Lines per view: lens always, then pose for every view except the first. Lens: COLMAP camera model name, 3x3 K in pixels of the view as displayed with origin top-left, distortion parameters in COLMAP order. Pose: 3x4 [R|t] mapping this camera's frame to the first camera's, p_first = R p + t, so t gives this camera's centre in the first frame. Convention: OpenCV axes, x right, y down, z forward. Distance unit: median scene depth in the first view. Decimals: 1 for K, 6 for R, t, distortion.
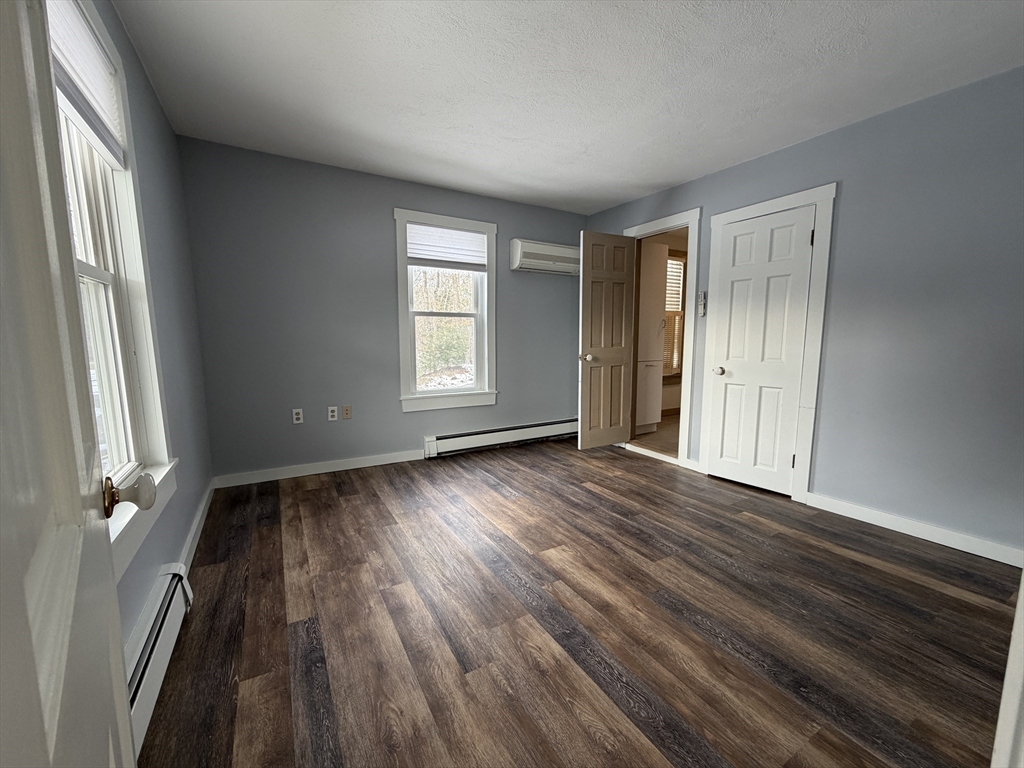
lens RADIAL K [[409.1, 0, 511.9], [0, 409.1, 387.8], [0, 0, 1]] dist [-0.000501, 0.000219]
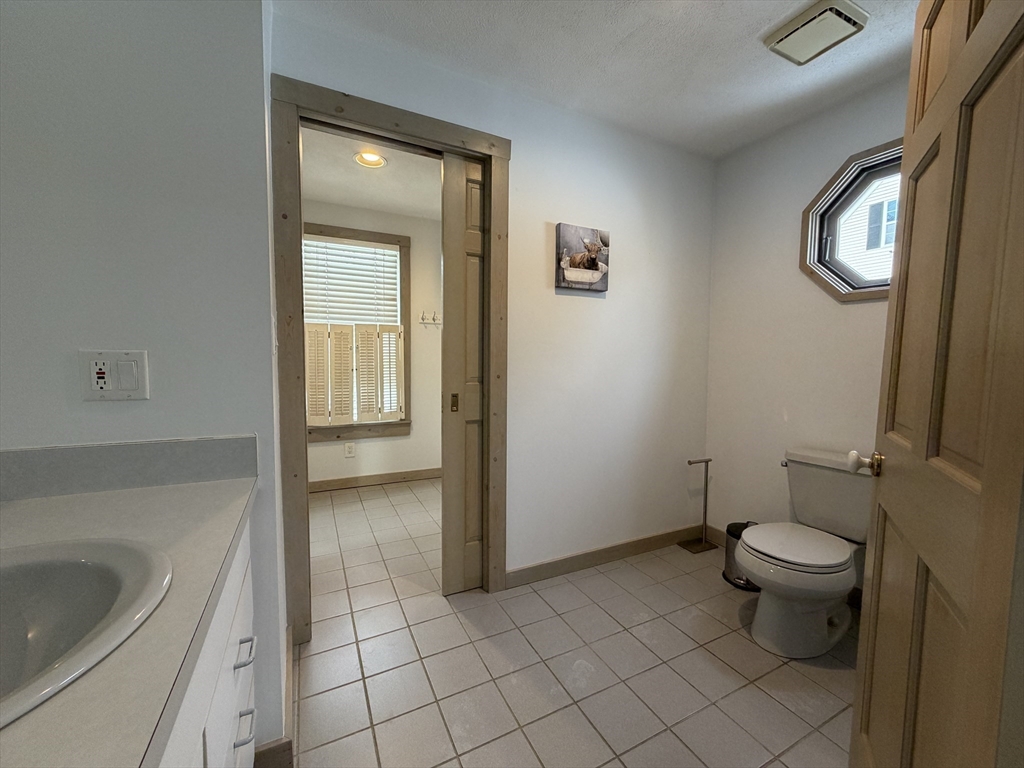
lens RADIAL K [[409.1, 0, 512.1], [0, 409.1, 383.9], [0, 0, 1]] dist [-0.000501, 0.000219]
pose [[0.997918, 0.011362, -0.063486, 0.397597], [-0.014710, 0.998511, -0.052526, -0.038934], [0.062795, 0.053350, 0.996600, 0.227754]]
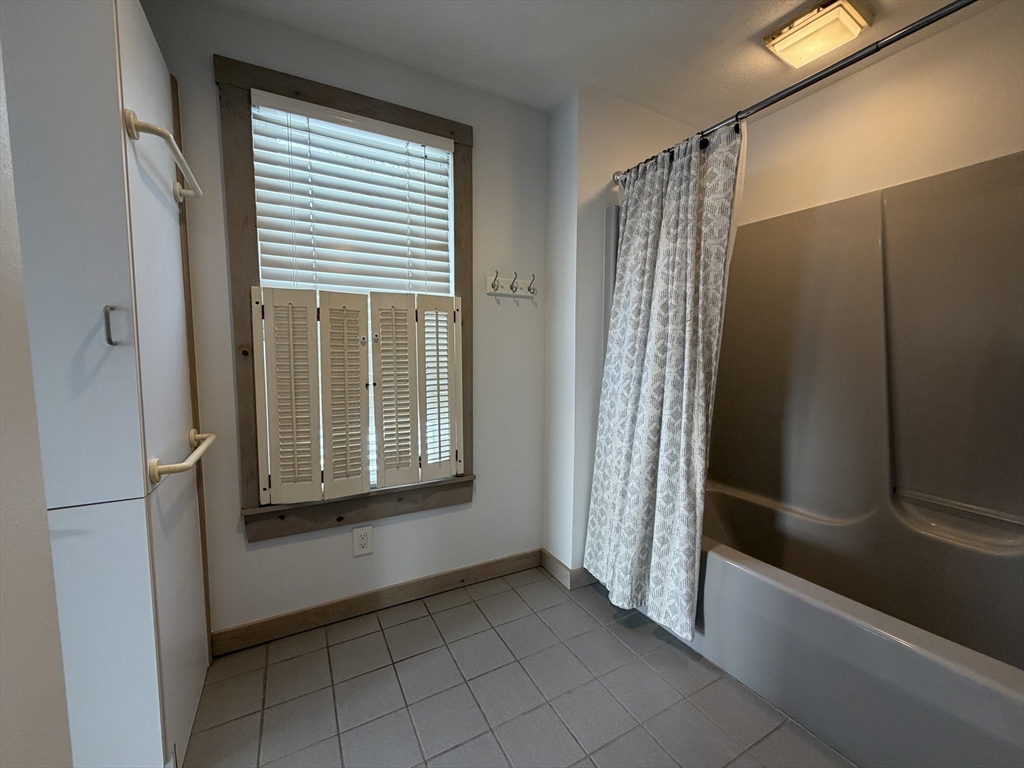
lens RADIAL K [[409.1, 0, 513.6], [0, 409.1, 383.9], [0, 0, 1]] dist [-0.000501, 0.000219]
pose [[0.999596, 0.001539, -0.028390, 0.295976], [-0.002614, 0.999280, -0.037863, -0.063989], [0.028311, 0.037922, 0.998880, 0.414193]]
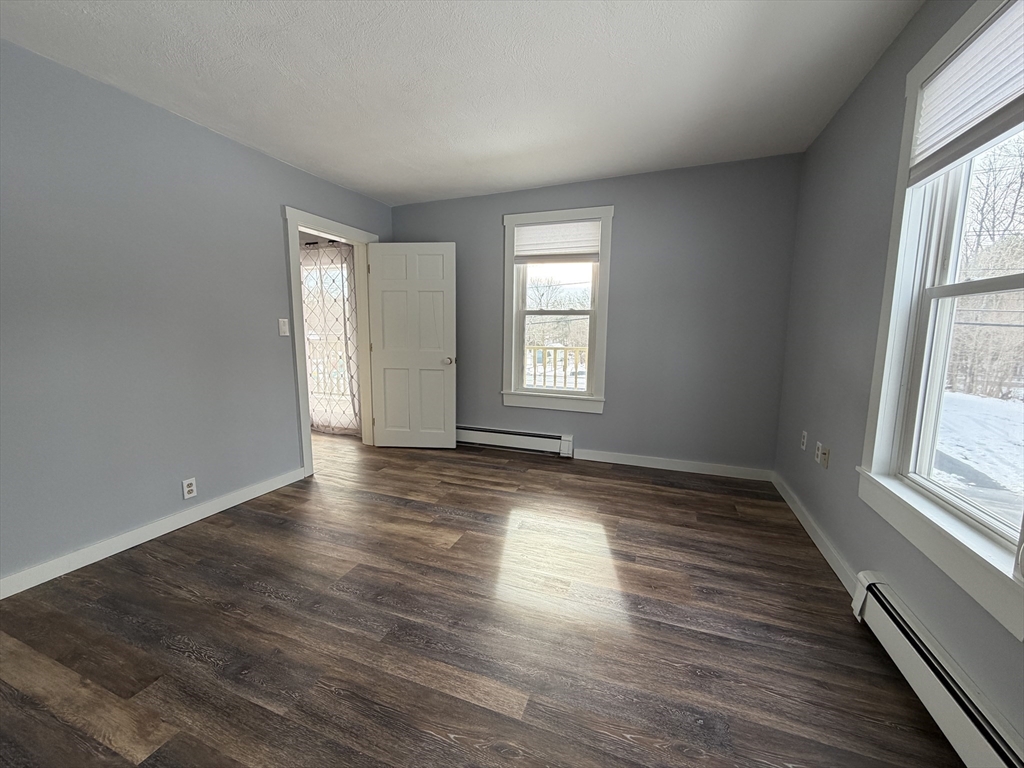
lens RADIAL K [[409.1, 0, 506.5], [0, 409.1, 383.7], [0, 0, 1]] dist [-0.000501, 0.000219]
pose [[-0.787146, 0.074856, -0.612207, 0.565688], [-0.084173, 0.970282, 0.226865, -0.231080], [0.610996, 0.230107, -0.757453, 1.653067]]
